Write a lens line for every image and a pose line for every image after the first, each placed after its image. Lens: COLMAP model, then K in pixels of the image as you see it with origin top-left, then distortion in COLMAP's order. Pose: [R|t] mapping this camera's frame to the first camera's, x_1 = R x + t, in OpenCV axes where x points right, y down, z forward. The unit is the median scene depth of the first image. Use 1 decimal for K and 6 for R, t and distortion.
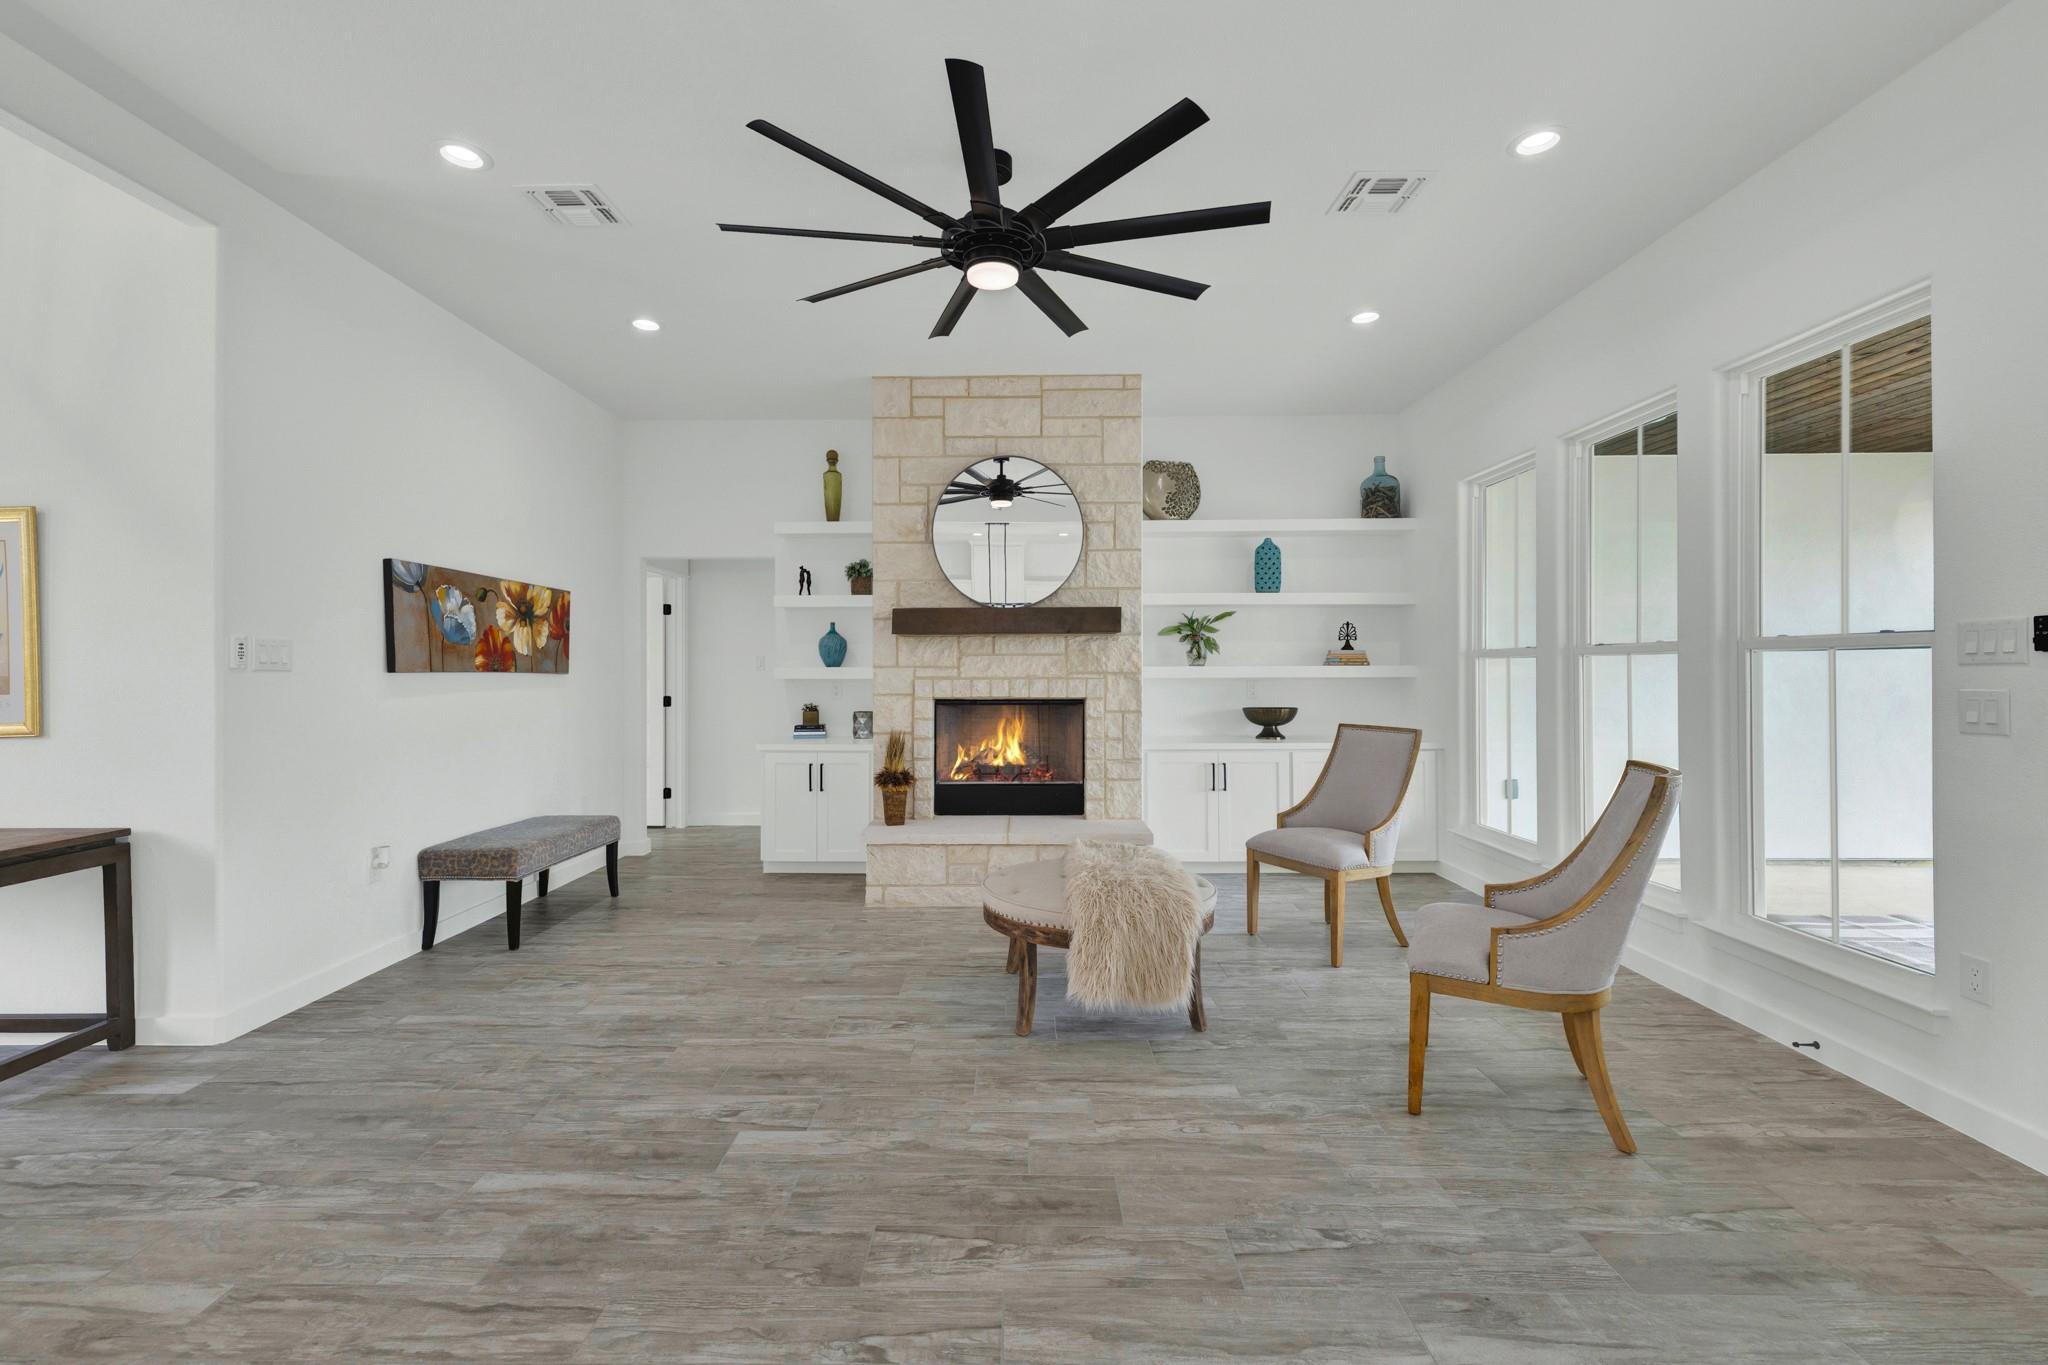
lens RADIAL K [[883.1, 0, 1010.6], [0, 883.1, 664.0], [0, 0, 1]] dist [0.002821, 0.001313]
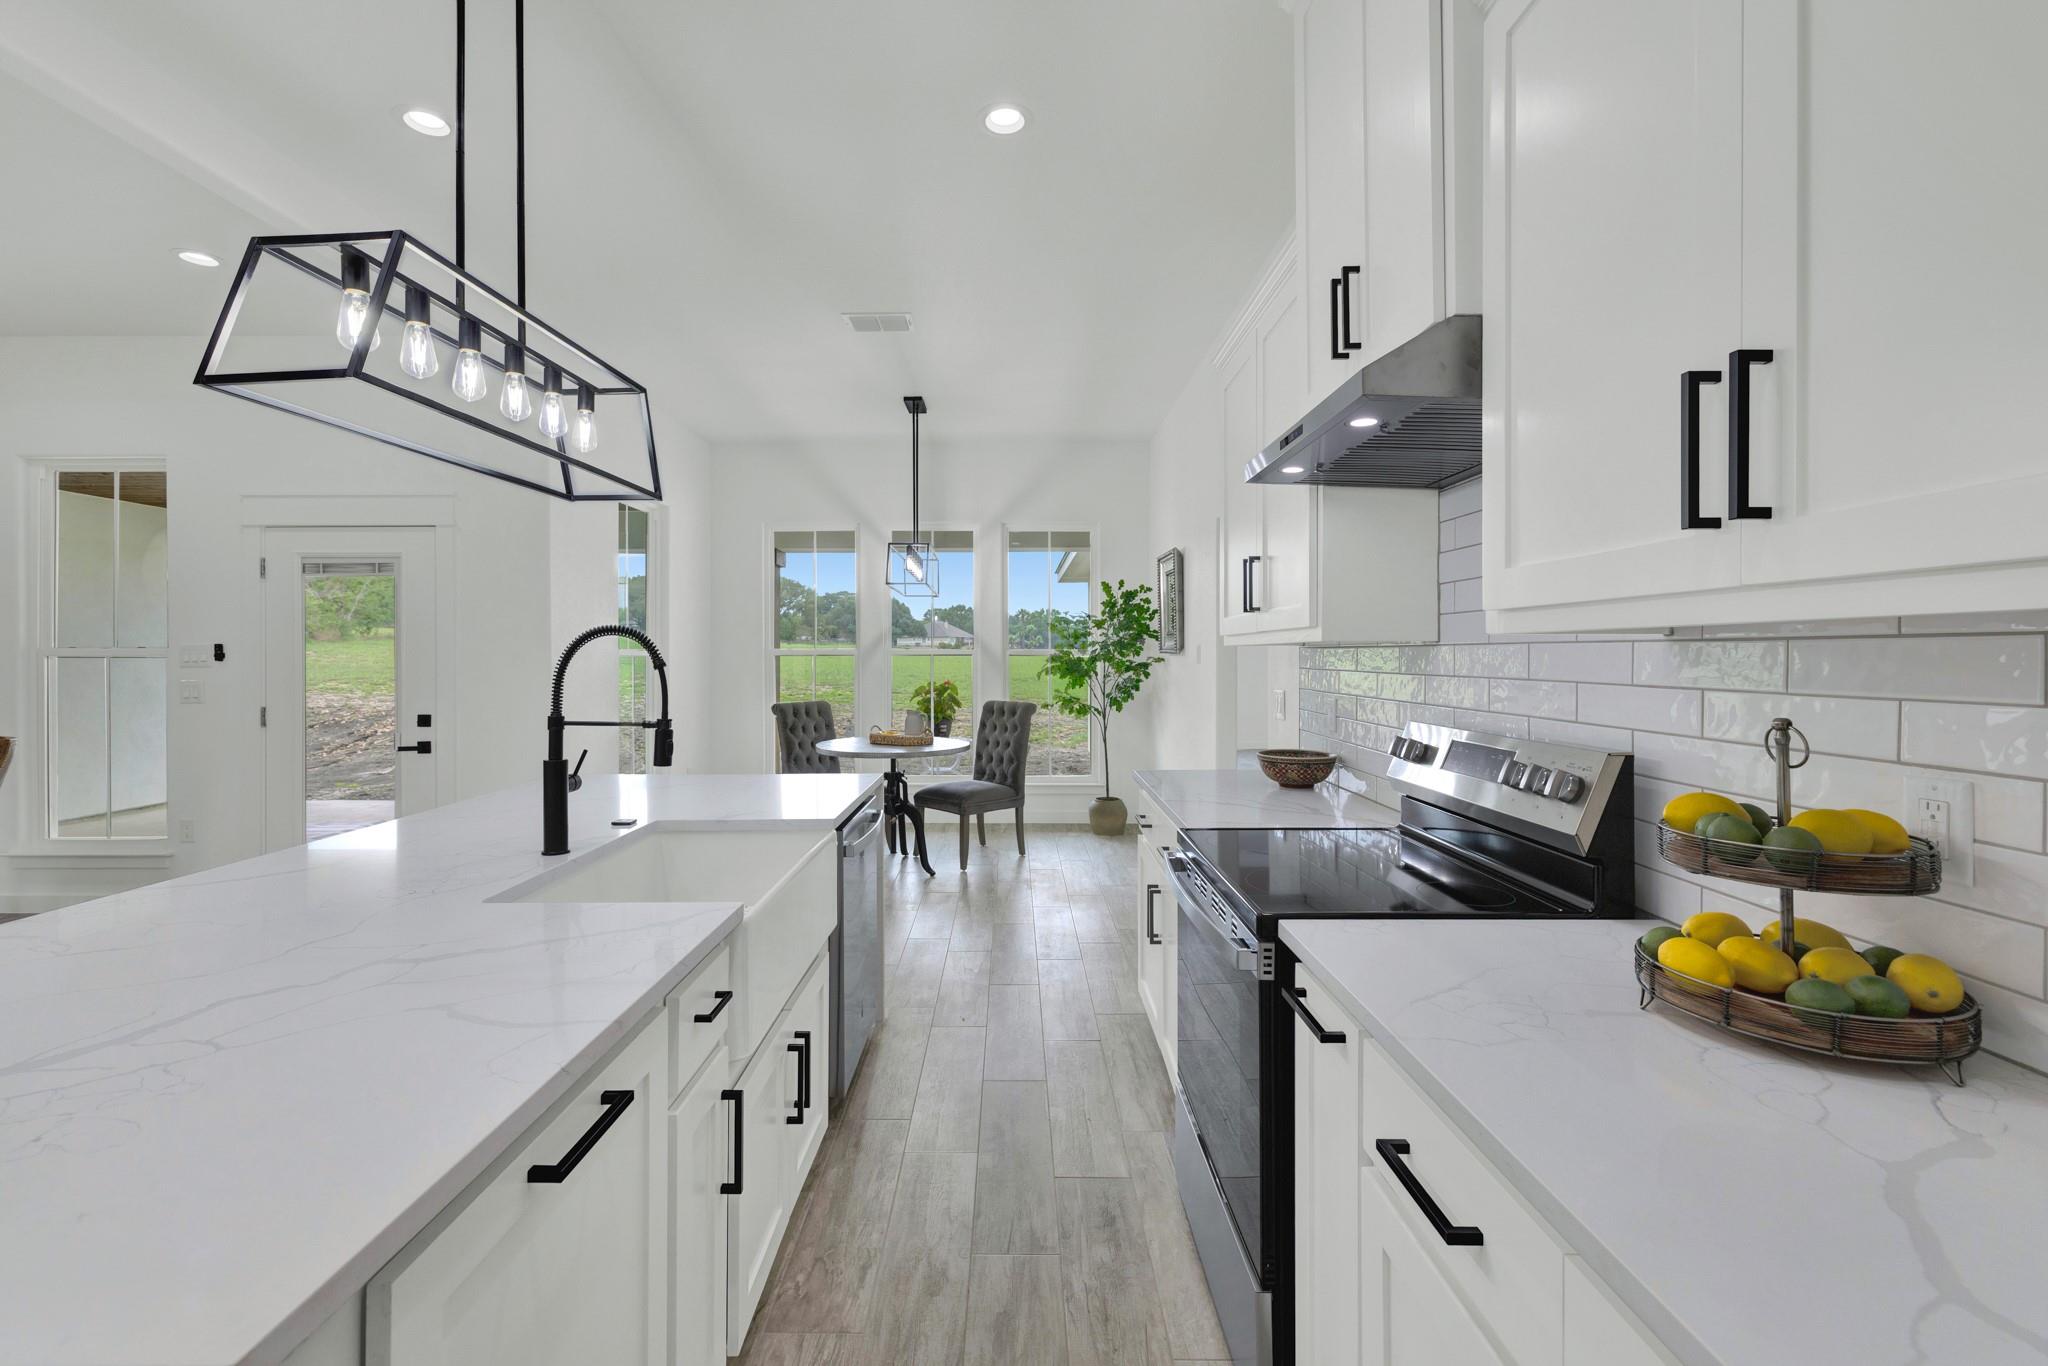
lens RADIAL K [[883.1, 0, 977.1], [0, 883.1, 657.4], [0, 0, 1]] dist [0.002821, 0.001313]
pose [[0.026054, 0.003090, 0.999656, -0.509242], [-0.005262, 0.999982, -0.002954, -0.015865], [-0.999647, -0.005183, 0.026070, -0.489897]]
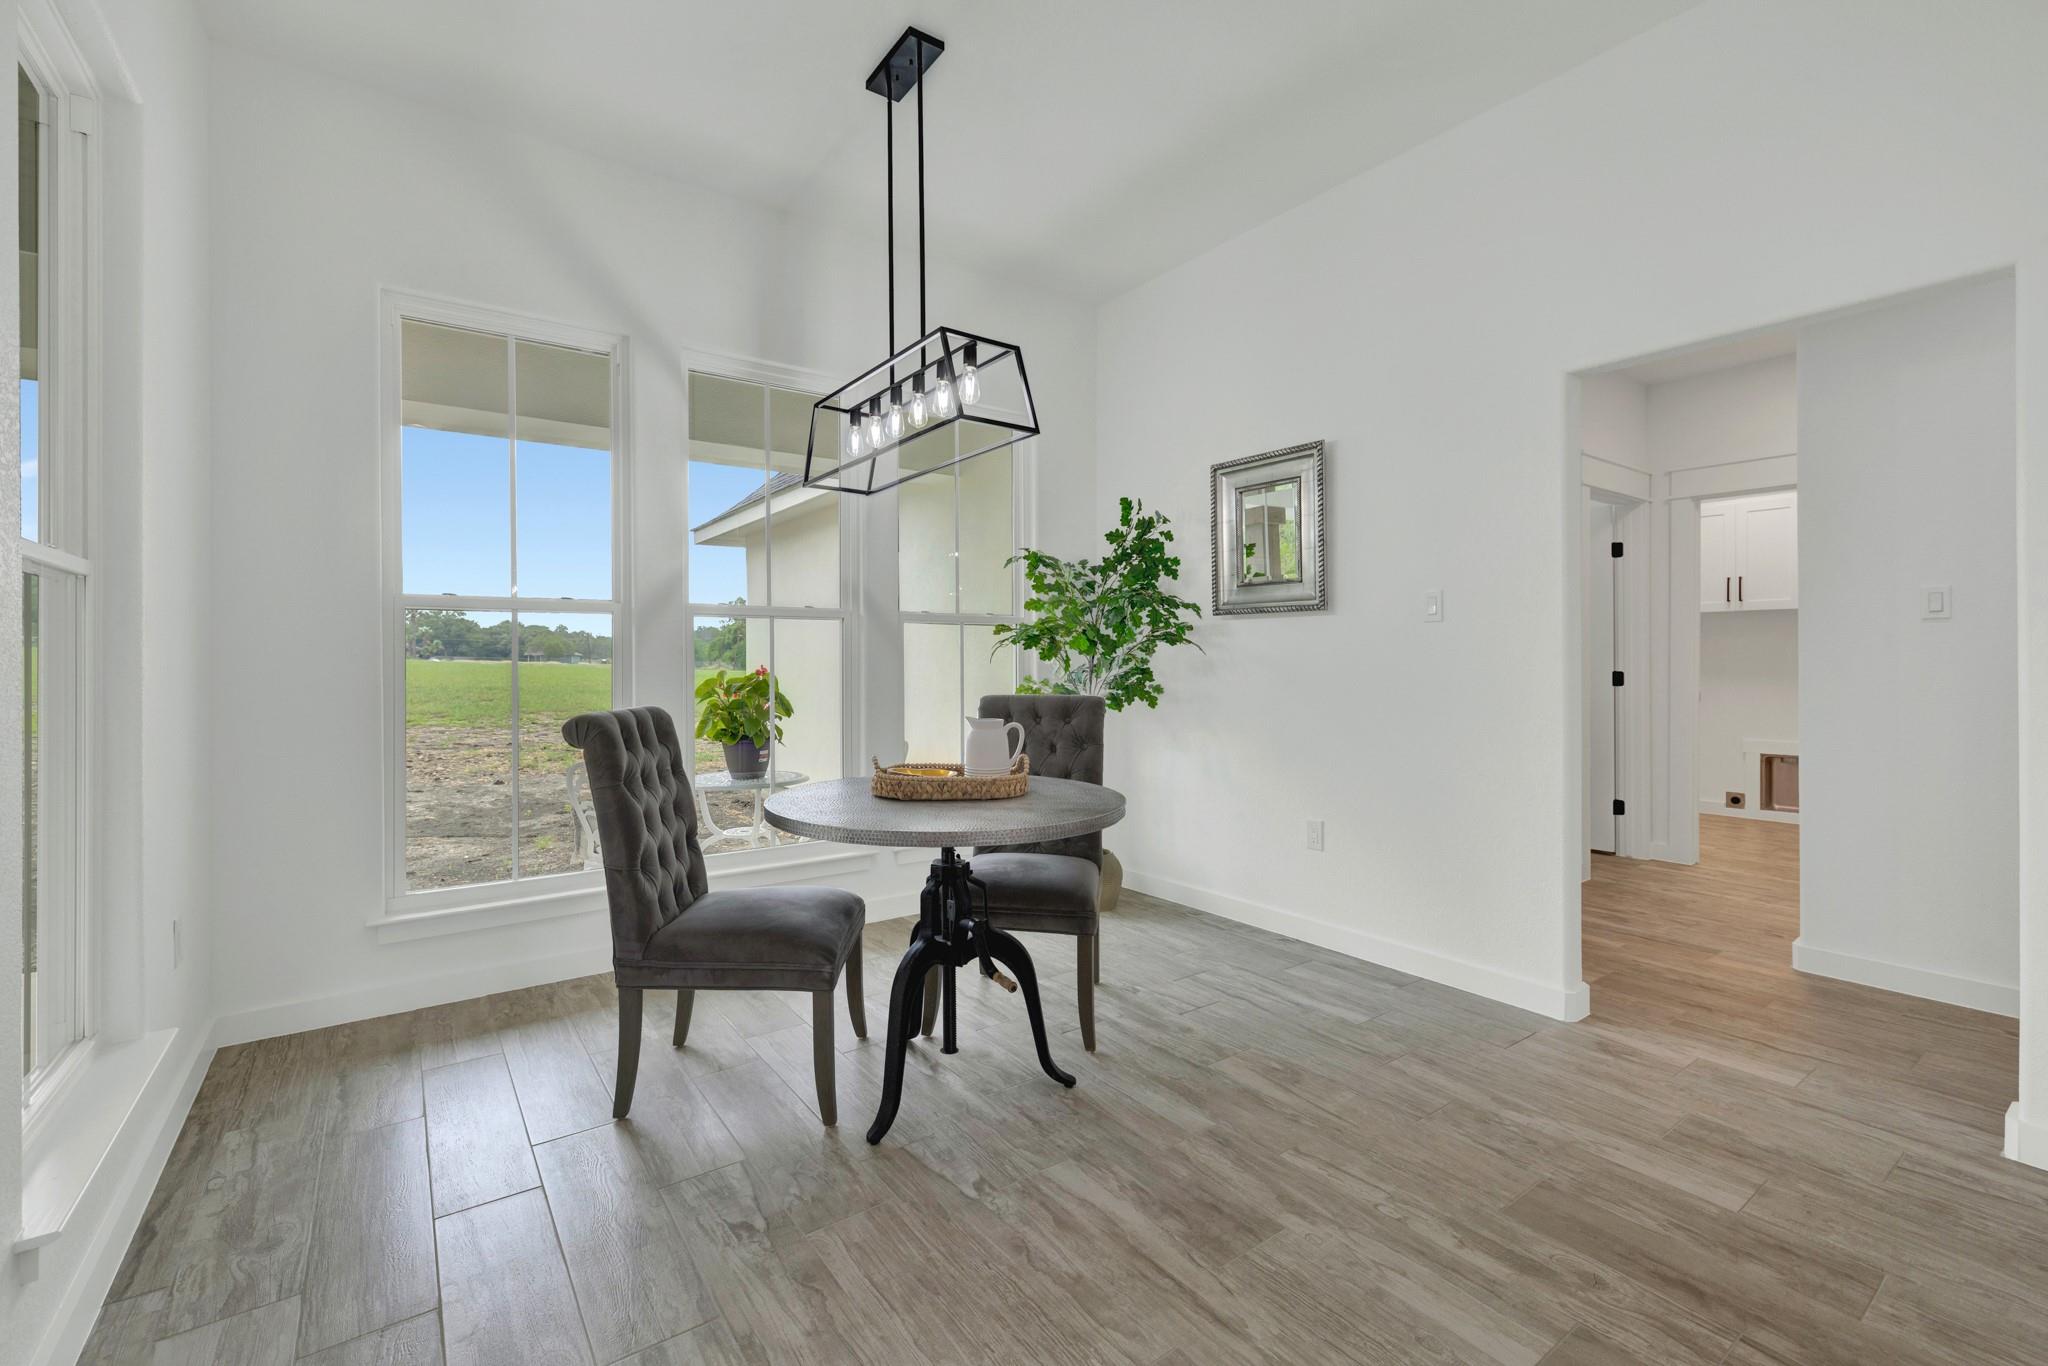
lens RADIAL K [[878.3, 0, 1005.6], [0, 878.3, 662.4], [0, 0, 1]] dist [0.000576, 0.002239]
pose [[-0.594454, 0.004688, 0.804116, 0.397119], [-0.000765, 0.999979, -0.006396, 0.031203], [-0.804129, -0.004417, -0.594438, 0.021069]]
